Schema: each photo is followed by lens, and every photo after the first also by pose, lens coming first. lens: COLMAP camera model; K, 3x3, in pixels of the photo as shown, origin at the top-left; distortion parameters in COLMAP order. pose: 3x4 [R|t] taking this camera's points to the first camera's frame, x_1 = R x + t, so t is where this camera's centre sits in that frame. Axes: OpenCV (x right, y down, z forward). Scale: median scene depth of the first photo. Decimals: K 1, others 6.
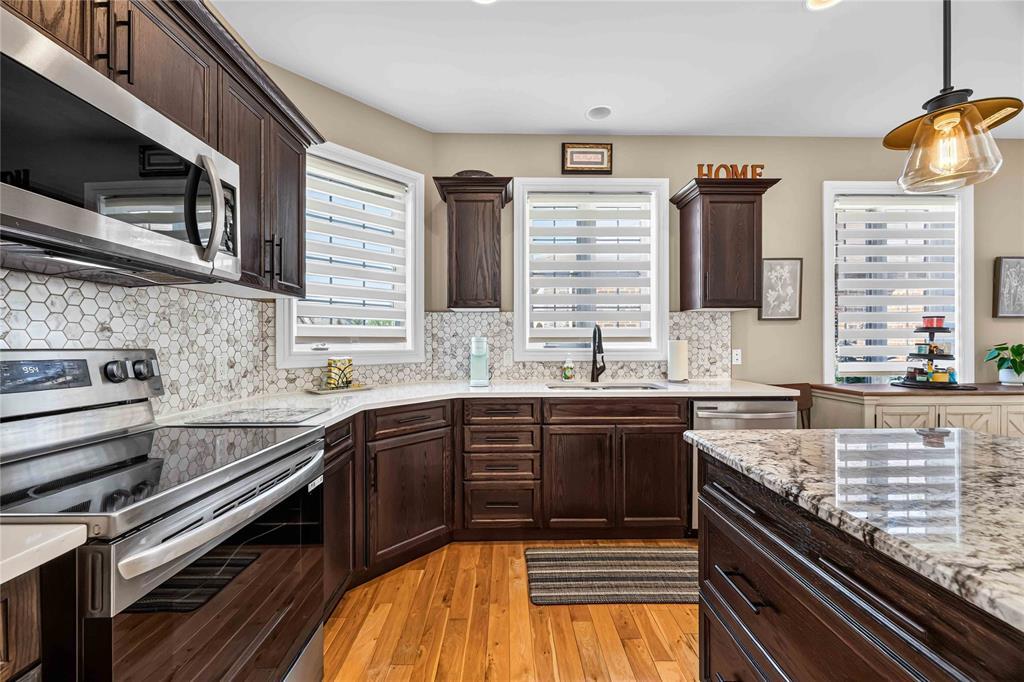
lens RADIAL K [[396.3, 0, 512.2], [0, 396.3, 341.7], [0, 0, 1]] dist [0.000748, -0.000440]
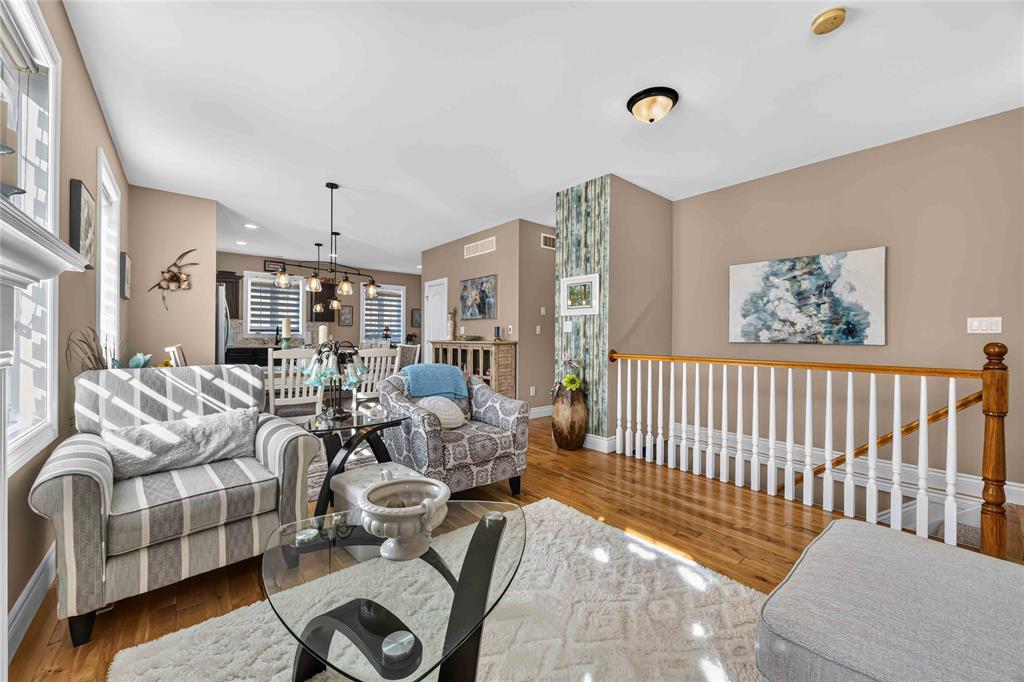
lens RADIAL K [[396.3, 0, 517.2], [0, 396.3, 336.6], [0, 0, 1]] dist [0.000748, -0.000440]
pose [[0.774977, 0.010719, 0.631899, -0.270937], [-0.012868, 0.999917, -0.001181, 0.021536], [-0.631859, -0.007215, 0.775050, -2.456258]]
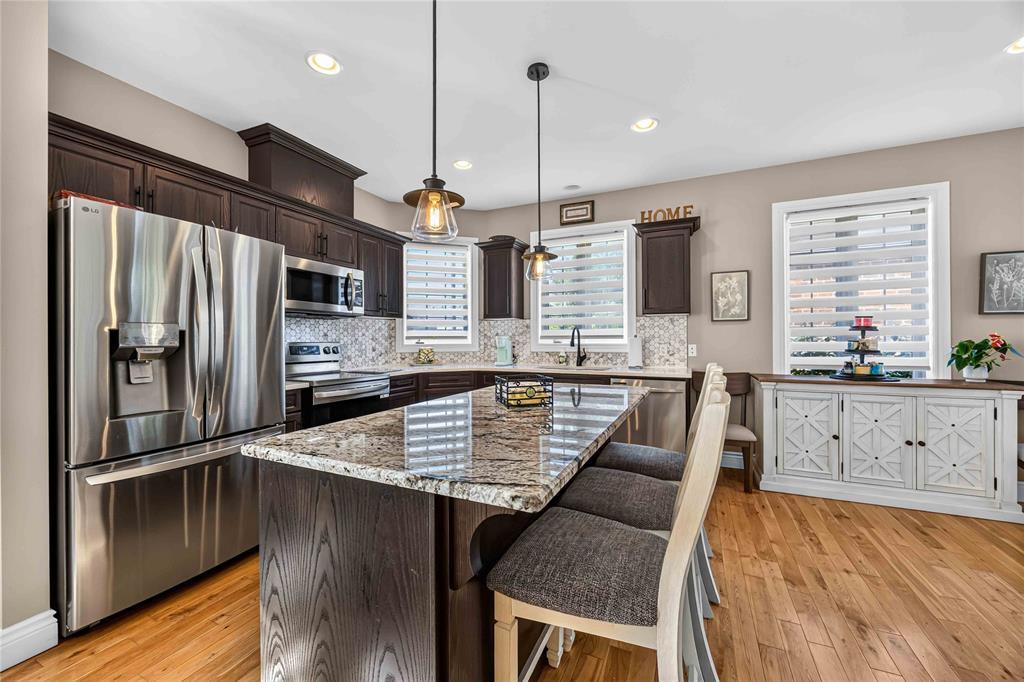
lens RADIAL K [[396.3, 0, 510.3], [0, 396.3, 337.3], [0, 0, 1]] dist [0.000748, -0.000440]
pose [[0.898584, -0.001995, -0.438797, 0.645987], [0.002547, 0.999997, 0.000668, -0.007404], [0.438794, -0.001718, 0.898586, -0.444321]]
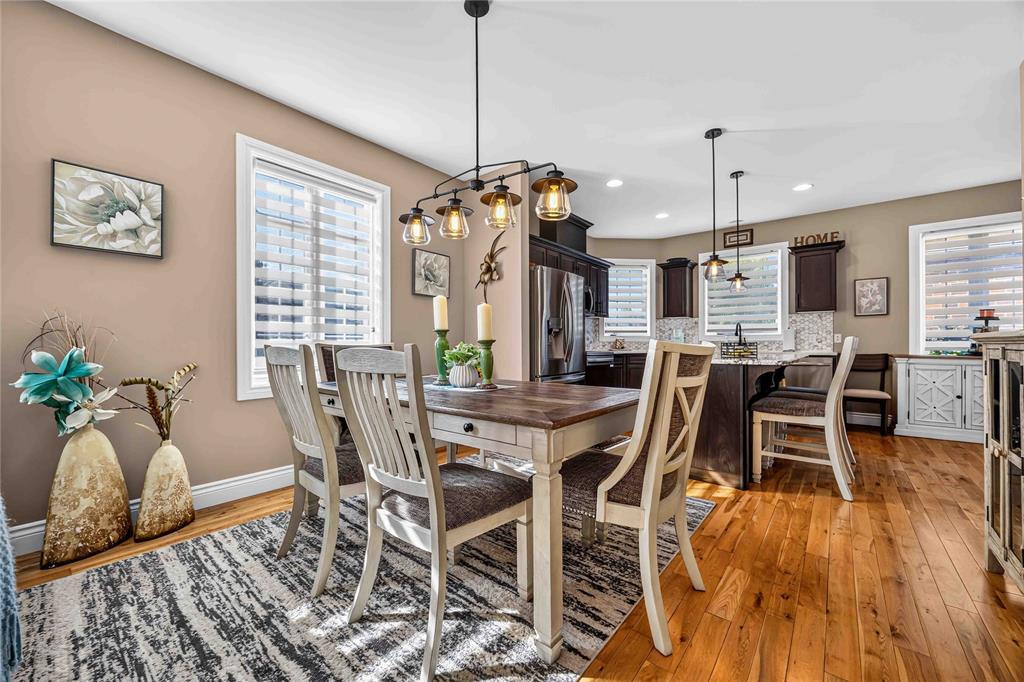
lens RADIAL K [[396.3, 0, 512.8], [0, 396.3, 344.3], [0, 0, 1]] dist [0.000748, -0.000440]
pose [[0.760321, 0.001186, -0.649546, 0.658499], [0.000809, 0.999996, 0.002772, 0.062933], [0.649547, -0.002633, 0.760317, -1.315476]]
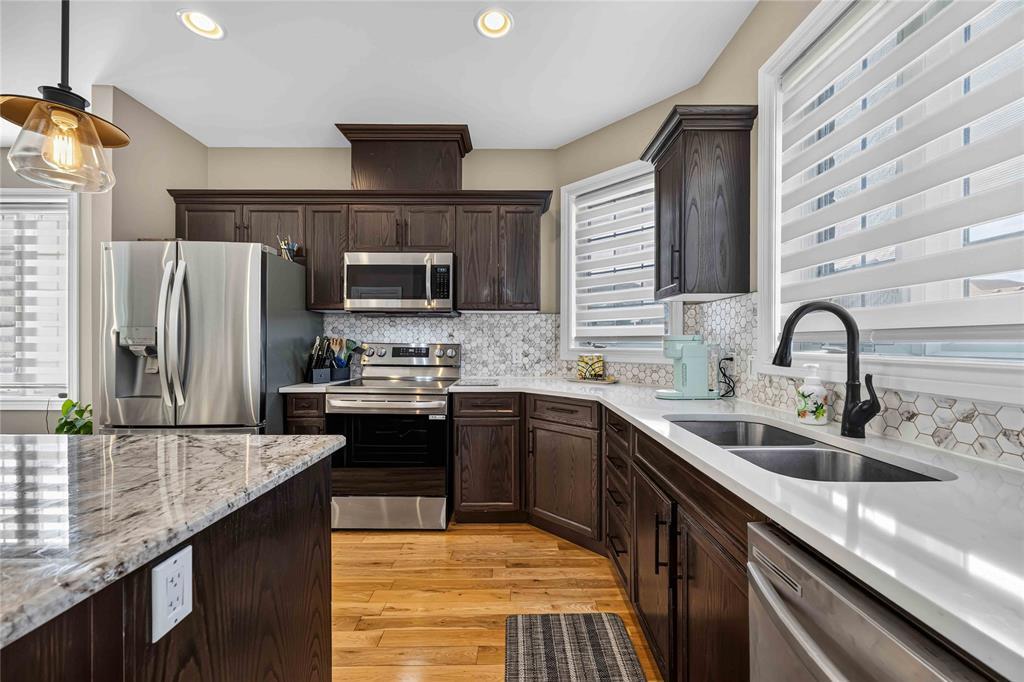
lens RADIAL K [[396.3, 0, 514.4], [0, 396.3, 340.4], [0, 0, 1]] dist [0.000748, -0.000440]
pose [[-0.012089, -0.001984, -0.999925, 0.653746], [0.000993, 0.999998, -0.001996, 0.000762], [0.999926, -0.001017, -0.012087, 0.670662]]
